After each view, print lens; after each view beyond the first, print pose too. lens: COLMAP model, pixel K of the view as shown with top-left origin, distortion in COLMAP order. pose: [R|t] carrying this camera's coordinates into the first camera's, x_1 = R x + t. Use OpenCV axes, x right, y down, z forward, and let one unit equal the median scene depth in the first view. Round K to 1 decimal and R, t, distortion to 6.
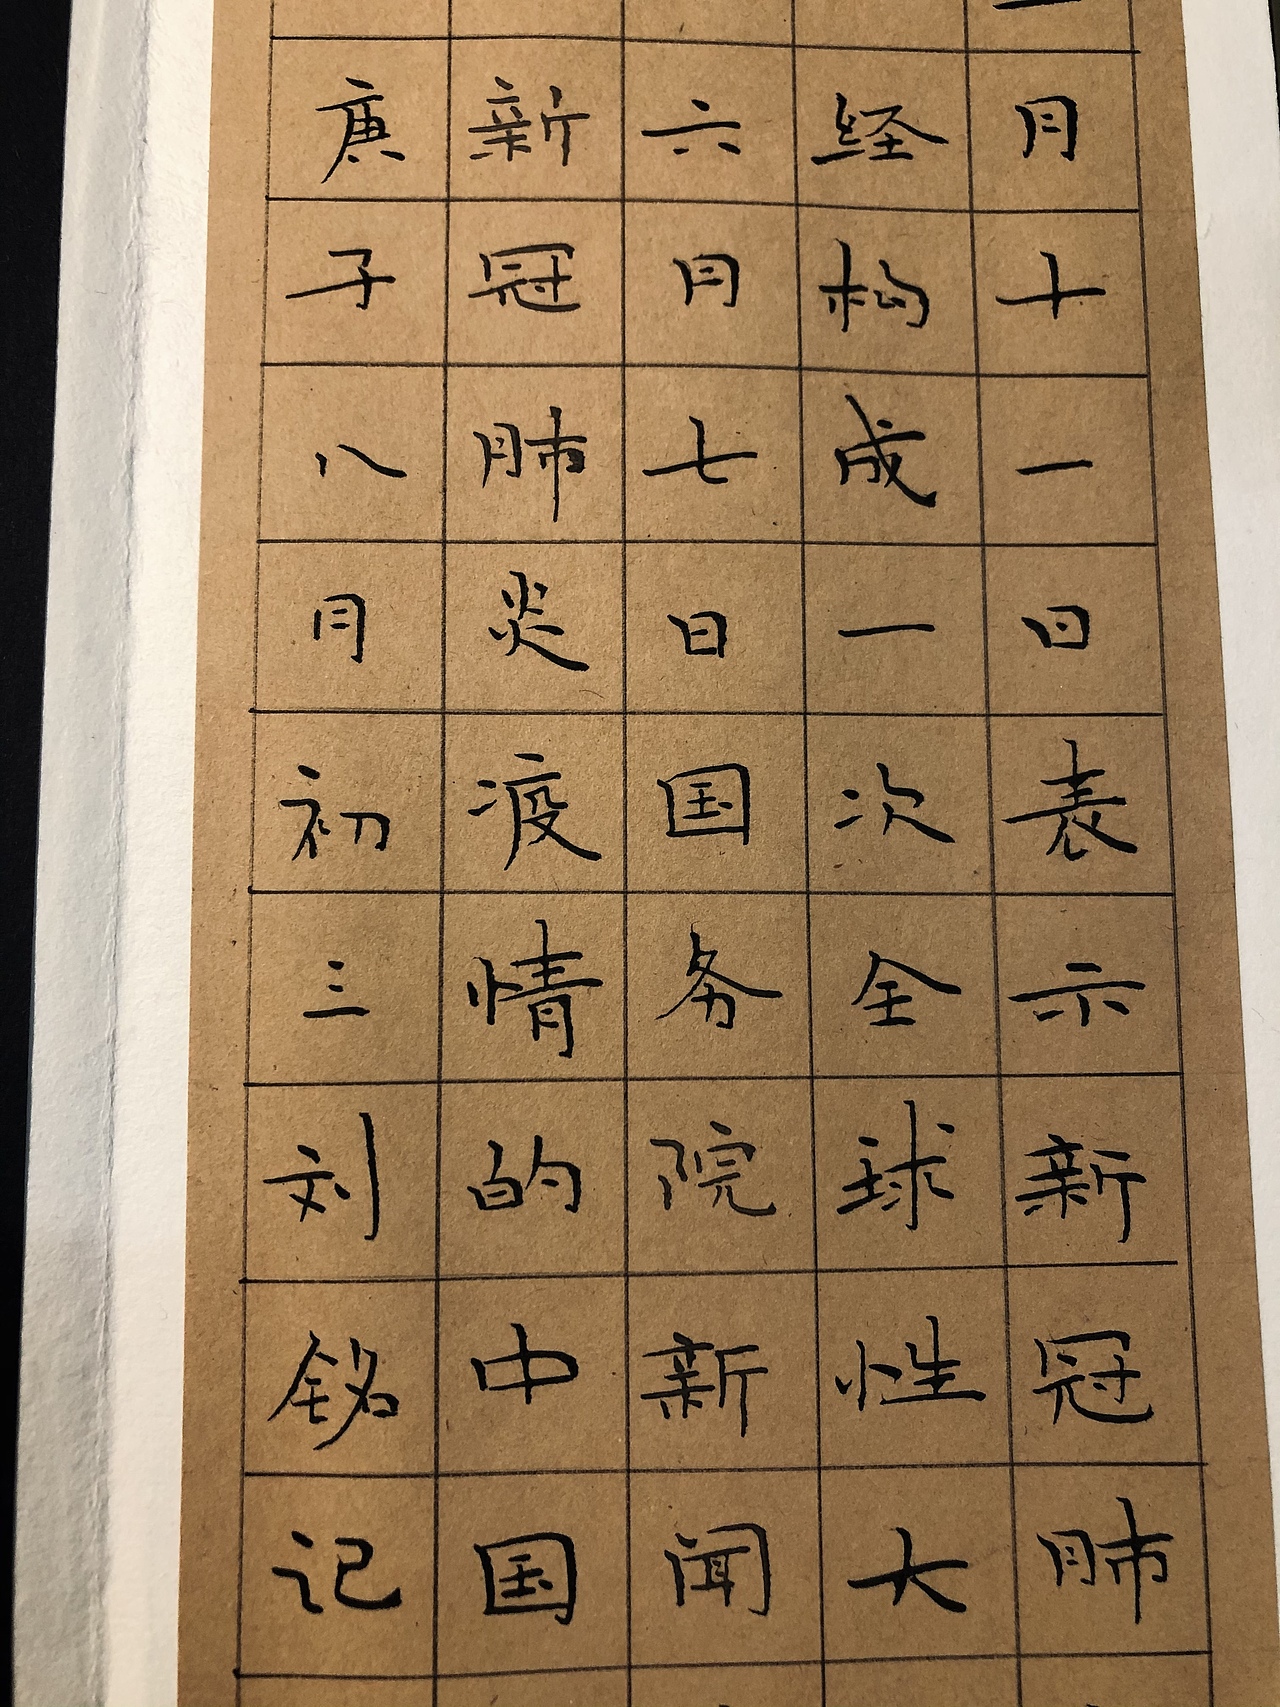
lens RADIAL K [[1388.8, 0, 625.0], [0, 1388.8, 864.1], [0, 0, 1]] dist [0.078171, -0.024050]
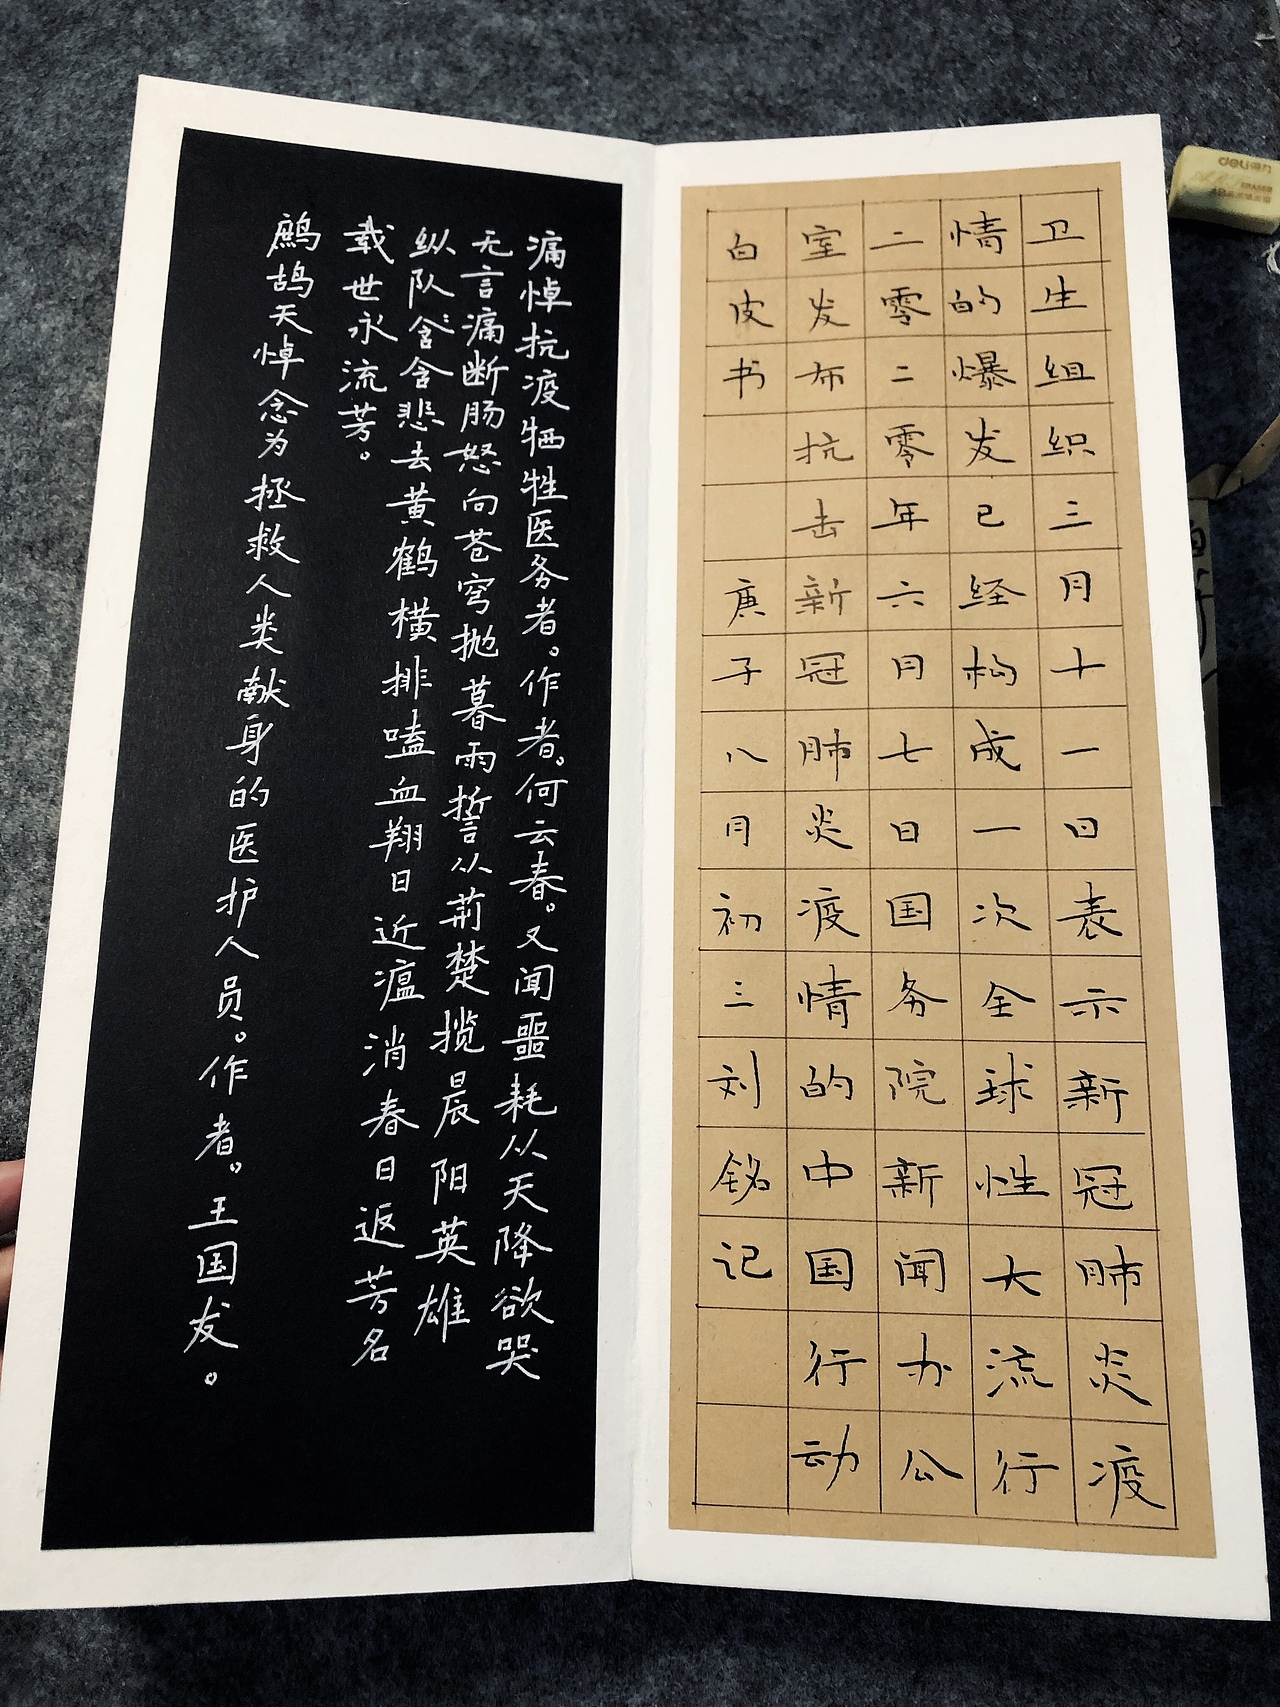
lens RADIAL K [[1388.8, 0, 646.8], [0, 1388.8, 836.4], [0, 0, 1]] dist [0.078171, -0.024050]
pose [[0.989876, -0.005141, -0.141842, -0.037486], [-0.011617, 0.993057, -0.117062, 0.097940], [0.141459, 0.117524, 0.982943, -1.176300]]
